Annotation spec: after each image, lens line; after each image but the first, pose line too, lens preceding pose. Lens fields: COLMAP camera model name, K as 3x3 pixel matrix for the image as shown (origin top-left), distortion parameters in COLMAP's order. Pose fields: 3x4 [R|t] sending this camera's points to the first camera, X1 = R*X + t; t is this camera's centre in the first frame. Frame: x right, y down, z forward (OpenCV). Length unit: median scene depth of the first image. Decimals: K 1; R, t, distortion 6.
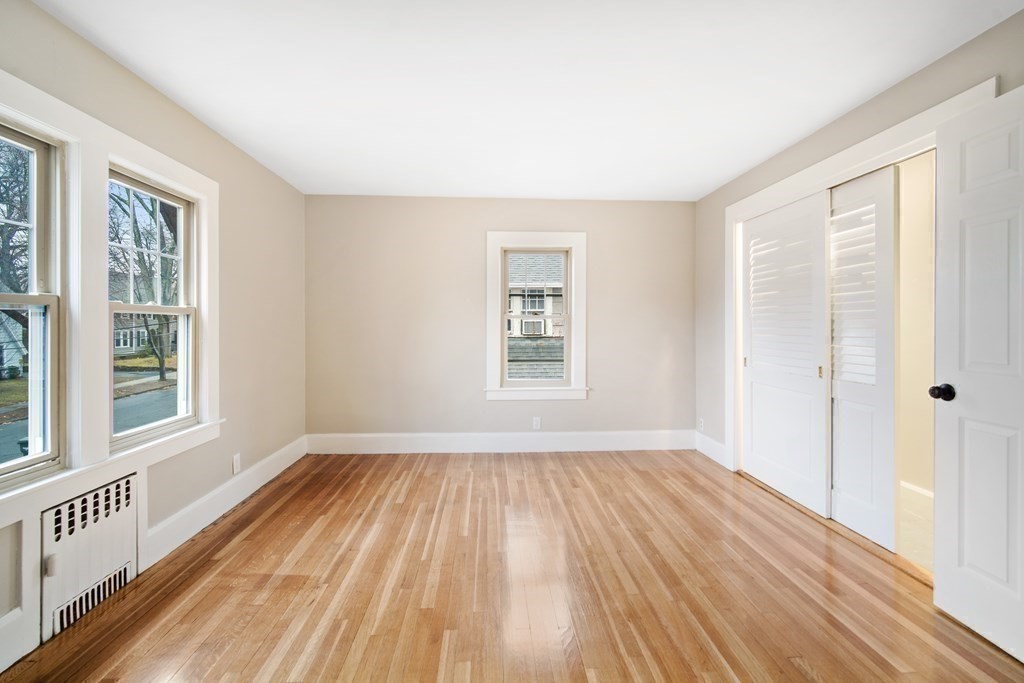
lens RADIAL K [[446.7, 0, 512.8], [0, 446.7, 342.2], [0, 0, 1]] dist [0.010317, -0.000590]
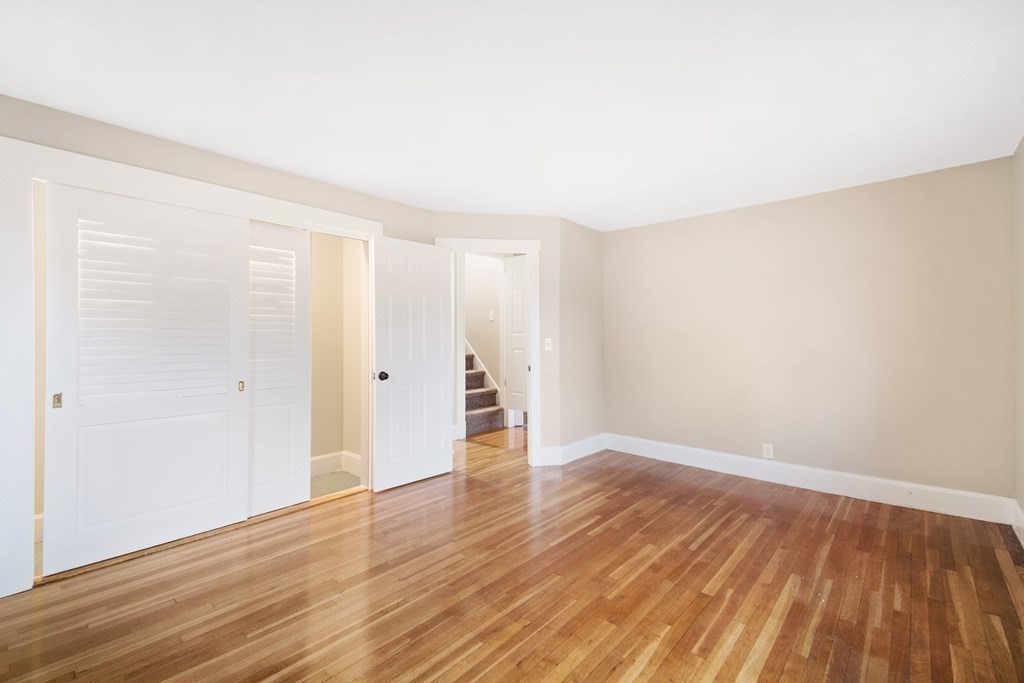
lens RADIAL K [[446.7, 0, 512.8], [0, 446.7, 342.2], [0, 0, 1]] dist [0.010317, -0.000590]
pose [[-0.703688, 0.005205, 0.710490, -0.593458], [0.035647, 0.998972, 0.027987, -0.049915], [-0.709615, 0.045021, -0.703150, 1.450742]]
